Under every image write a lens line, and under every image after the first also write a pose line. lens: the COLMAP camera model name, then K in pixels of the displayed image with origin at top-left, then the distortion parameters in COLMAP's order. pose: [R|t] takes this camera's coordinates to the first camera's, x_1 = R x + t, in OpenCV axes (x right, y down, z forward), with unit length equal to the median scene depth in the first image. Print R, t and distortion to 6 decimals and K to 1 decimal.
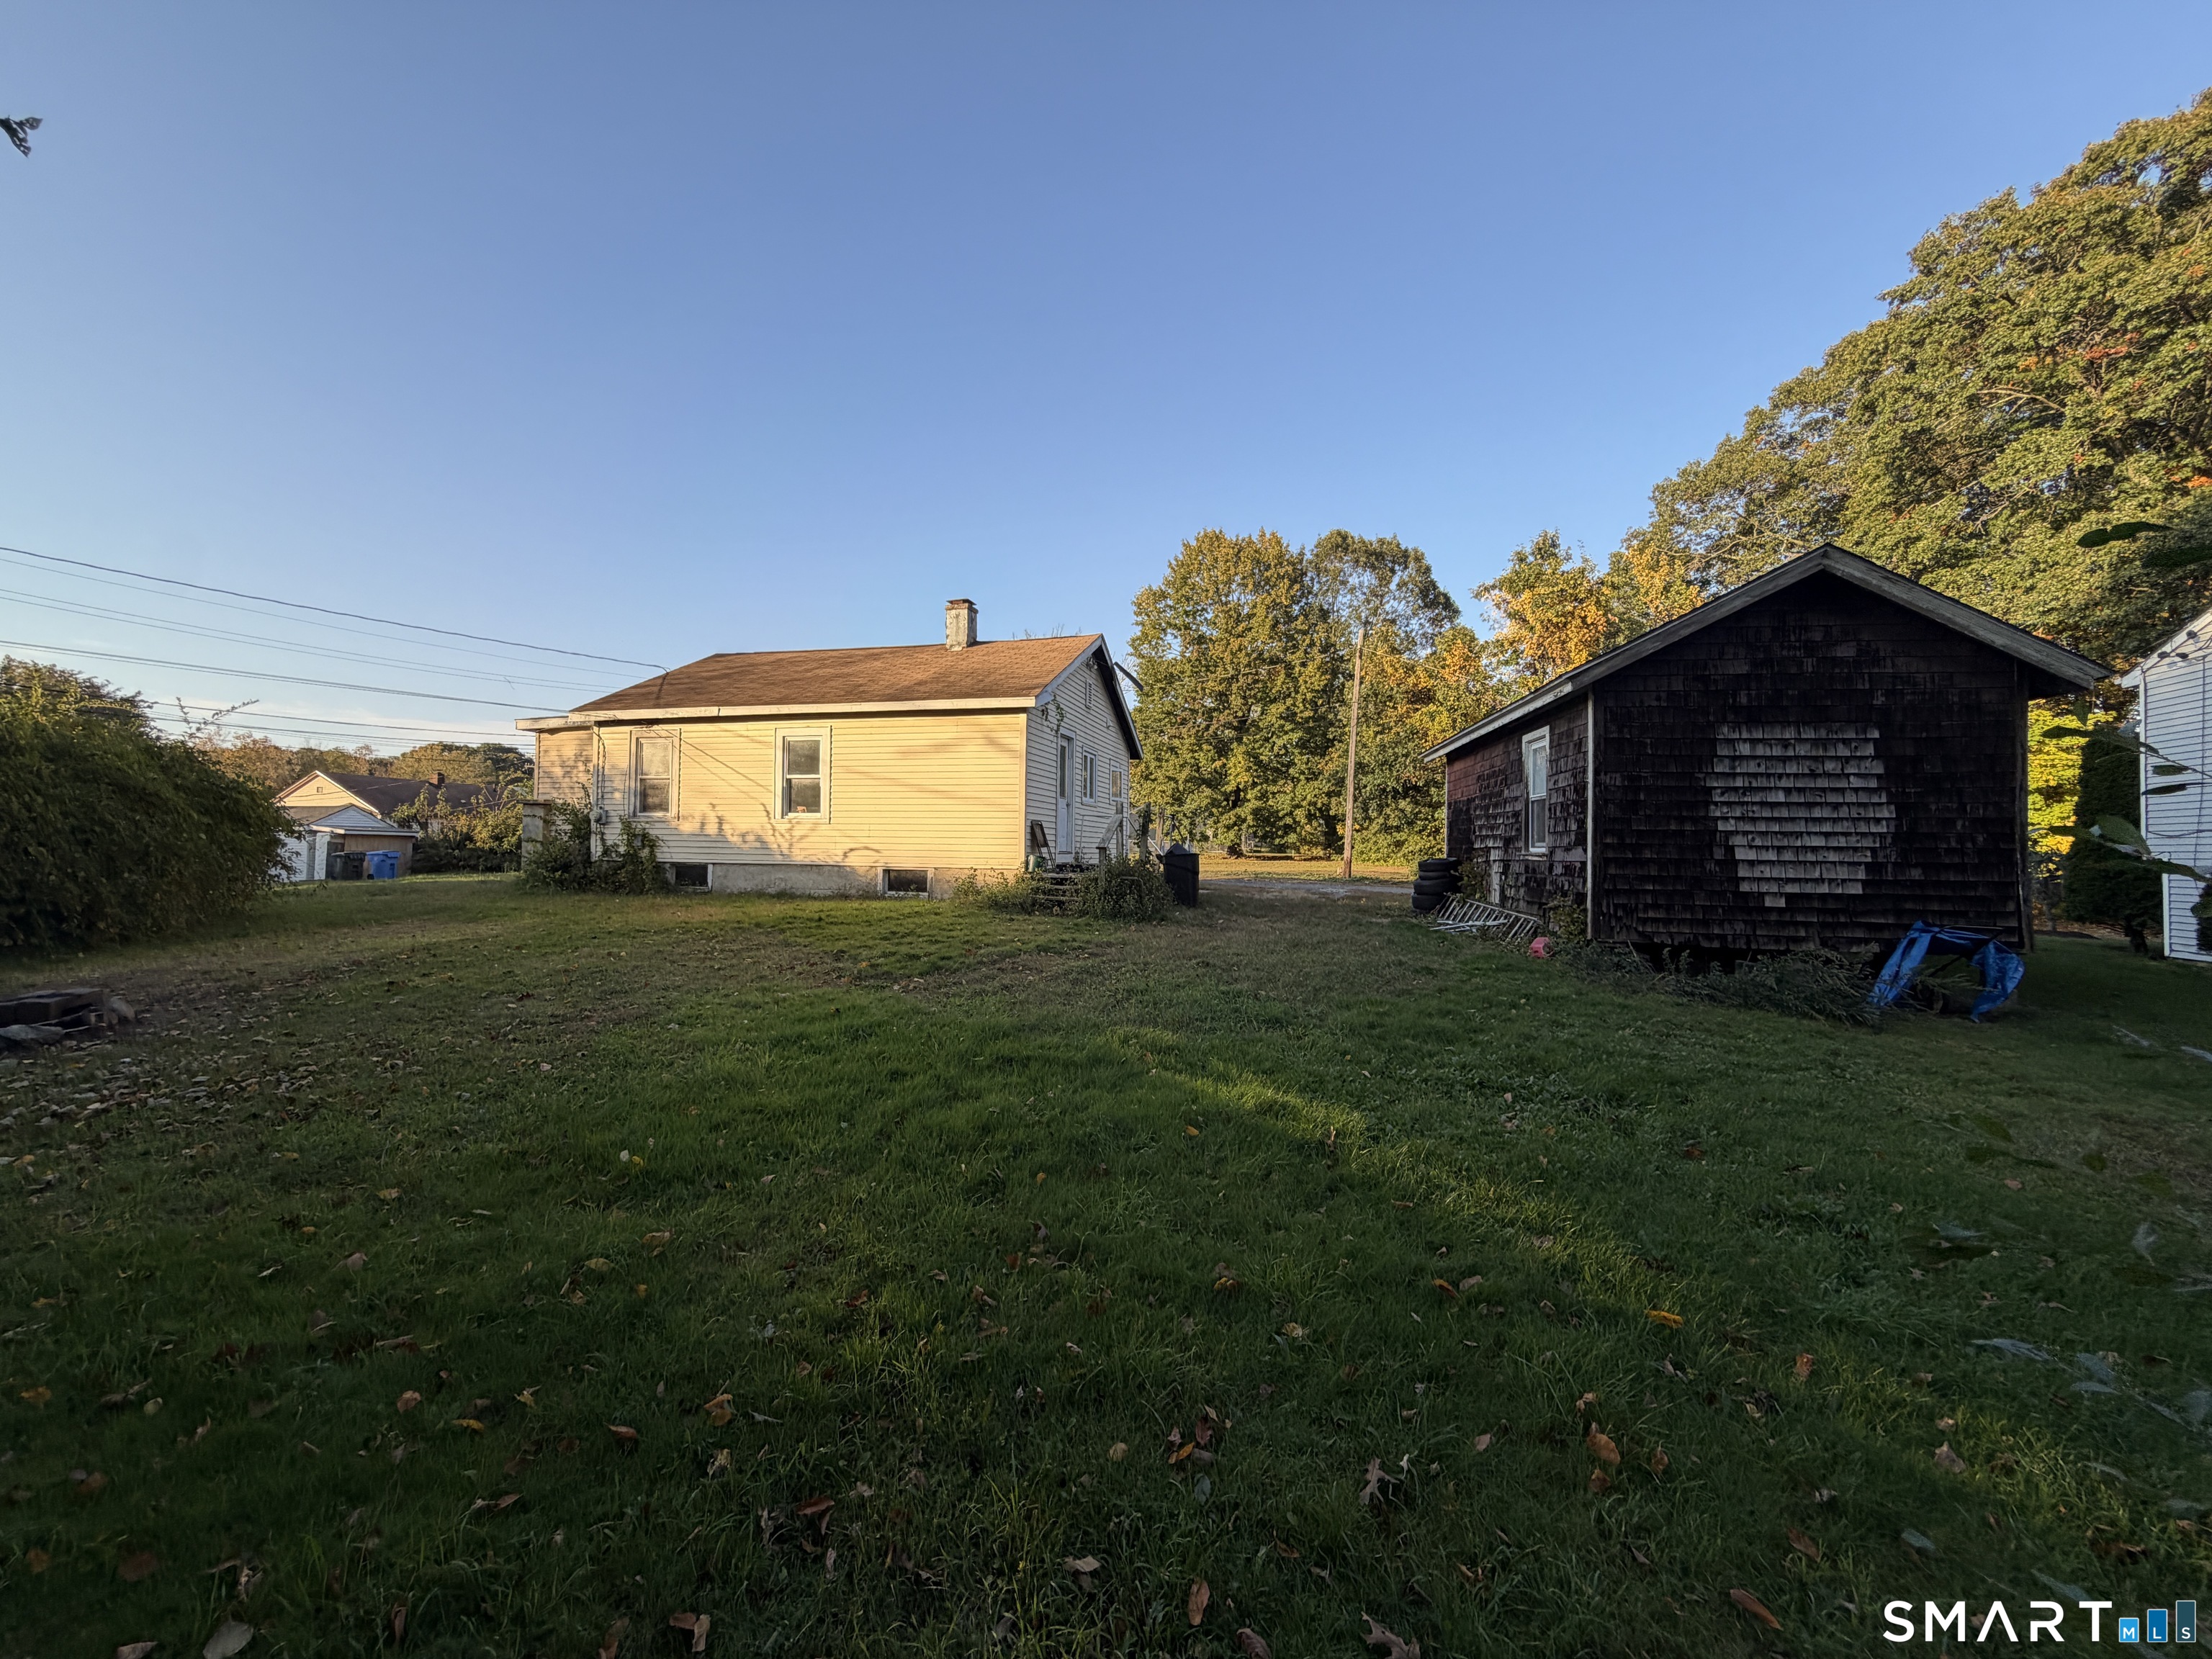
lens RADIAL K [[881.5, 0, 1106.0], [0, 881.5, 829.5], [0, 0, 1]] dist [-0.000586, 0.000548]
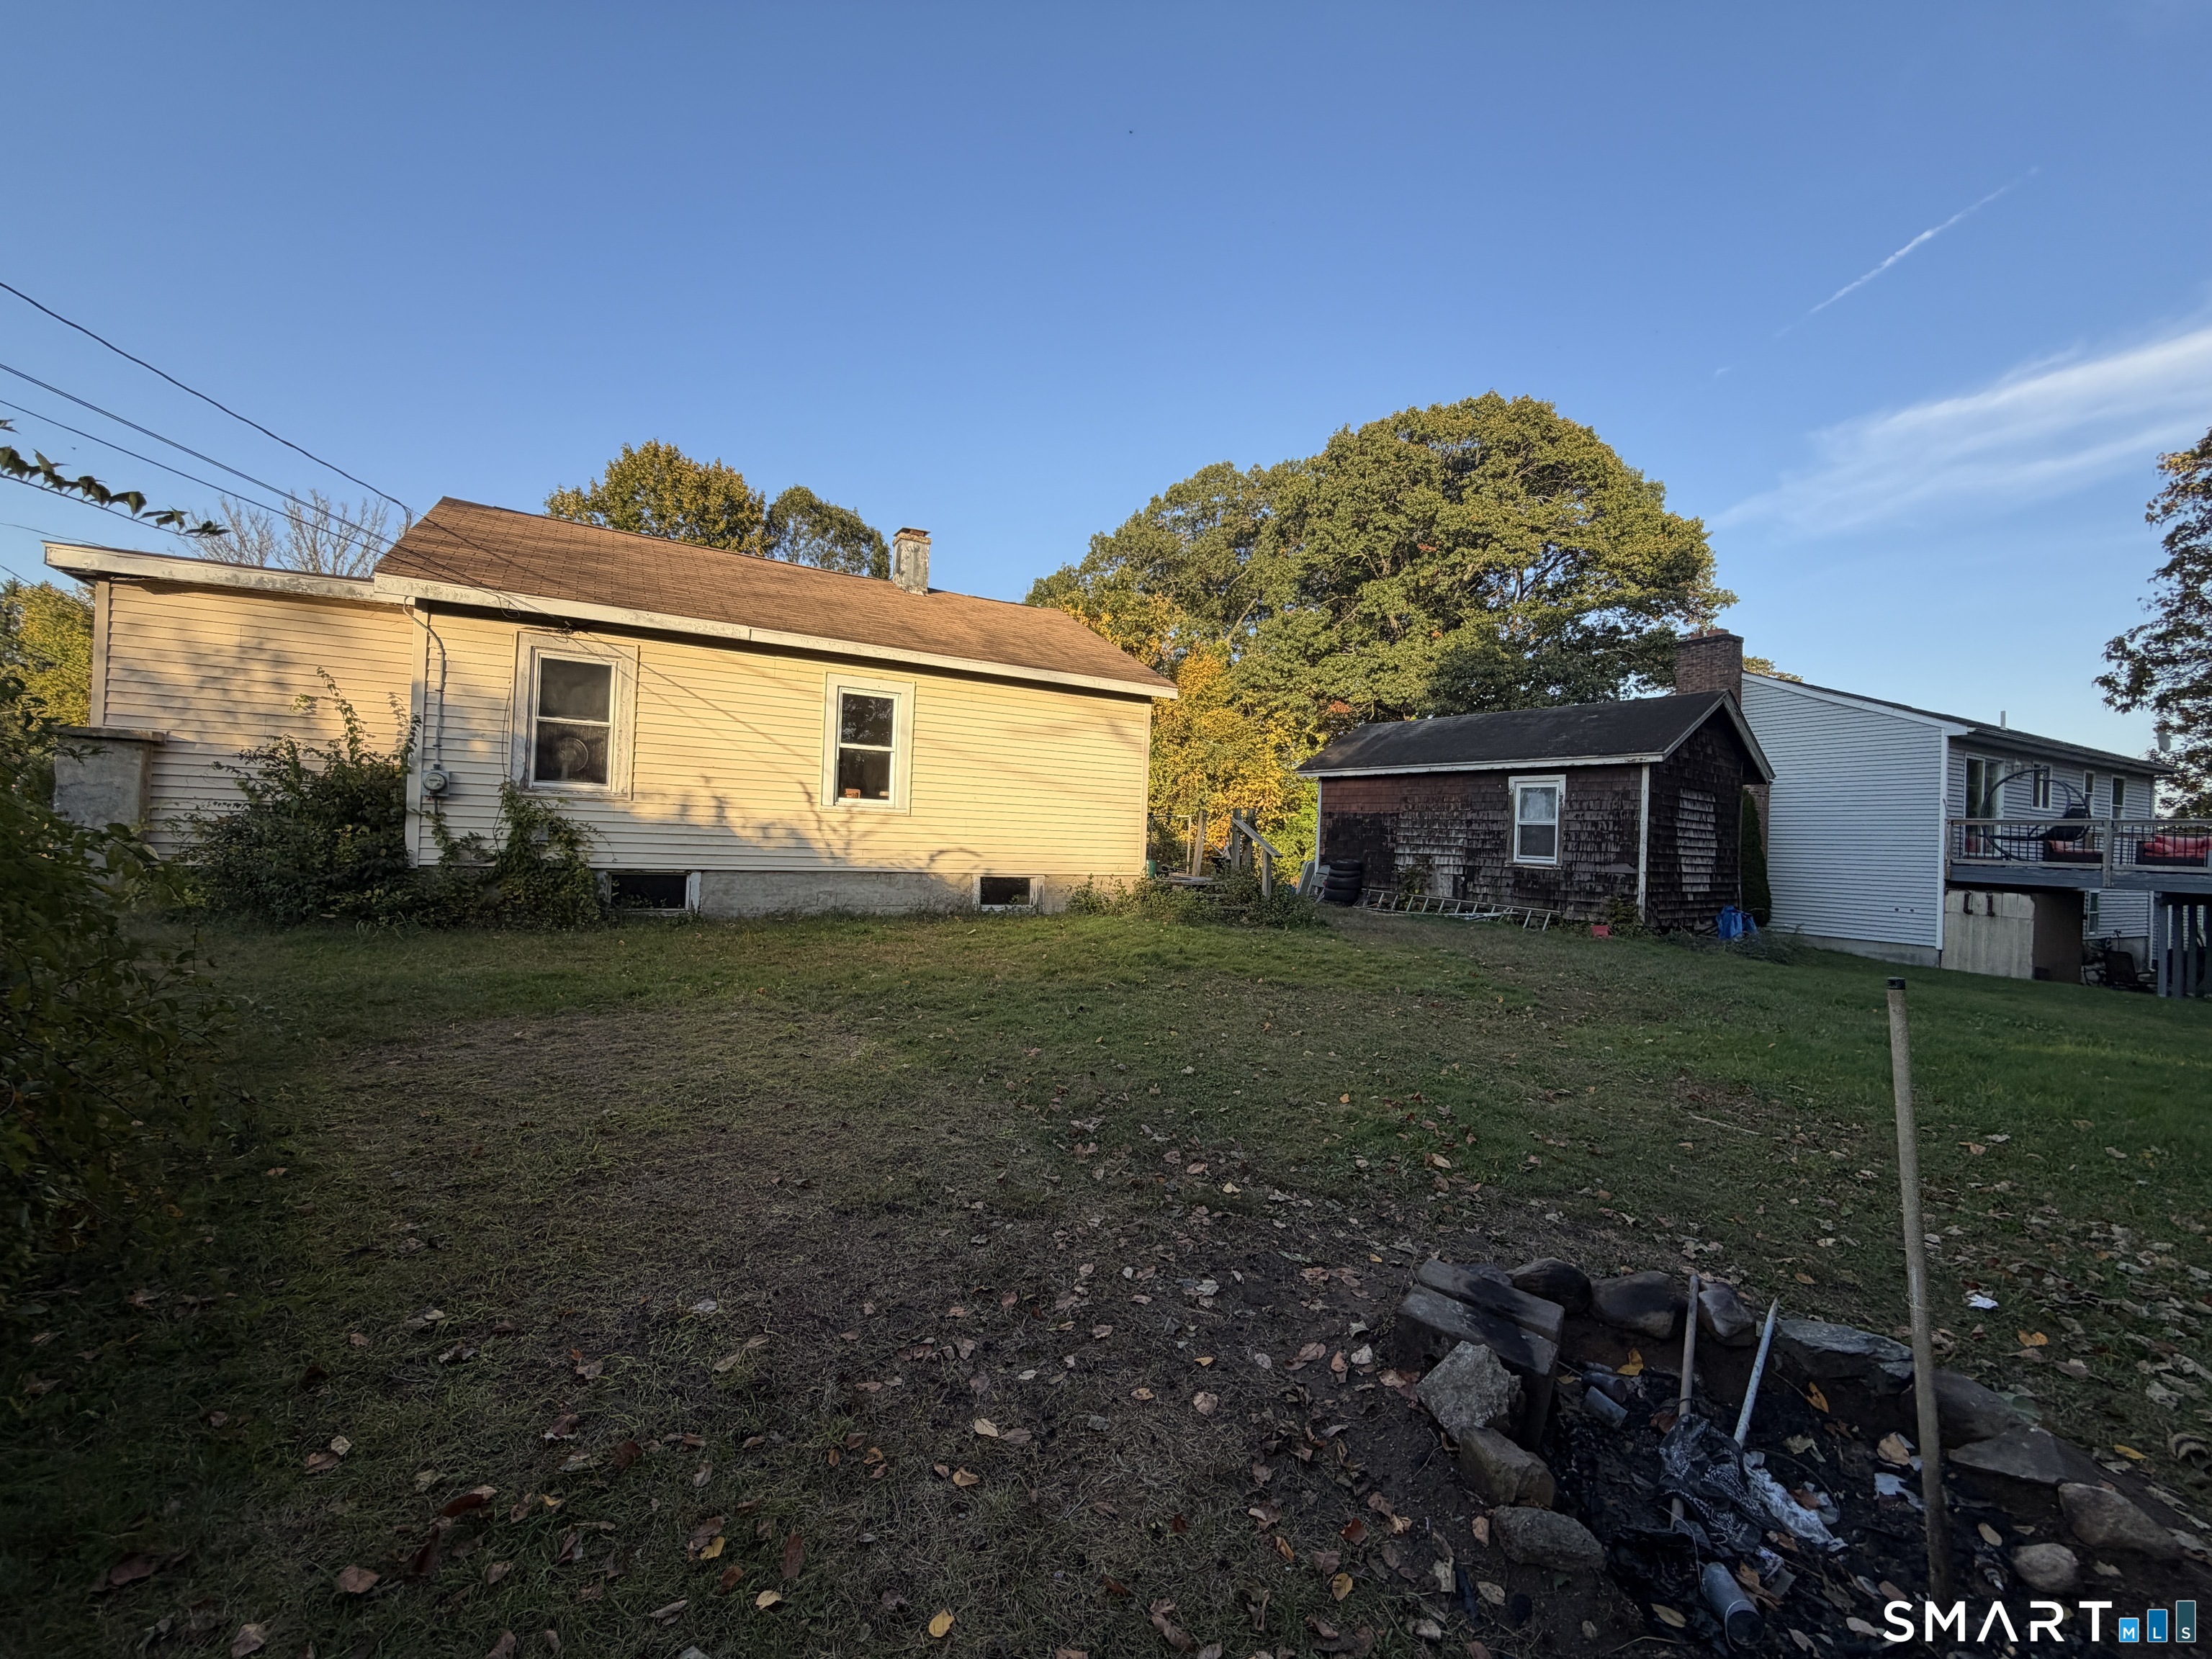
lens RADIAL K [[881.5, 0, 1106.0], [0, 881.5, 829.5], [0, 0, 1]] dist [-0.000586, 0.000548]
pose [[0.697857, 0.018854, 0.715989, -0.708000], [-0.044355, 0.998872, 0.016929, -0.014555], [-0.714863, -0.043572, 0.697906, 0.361886]]
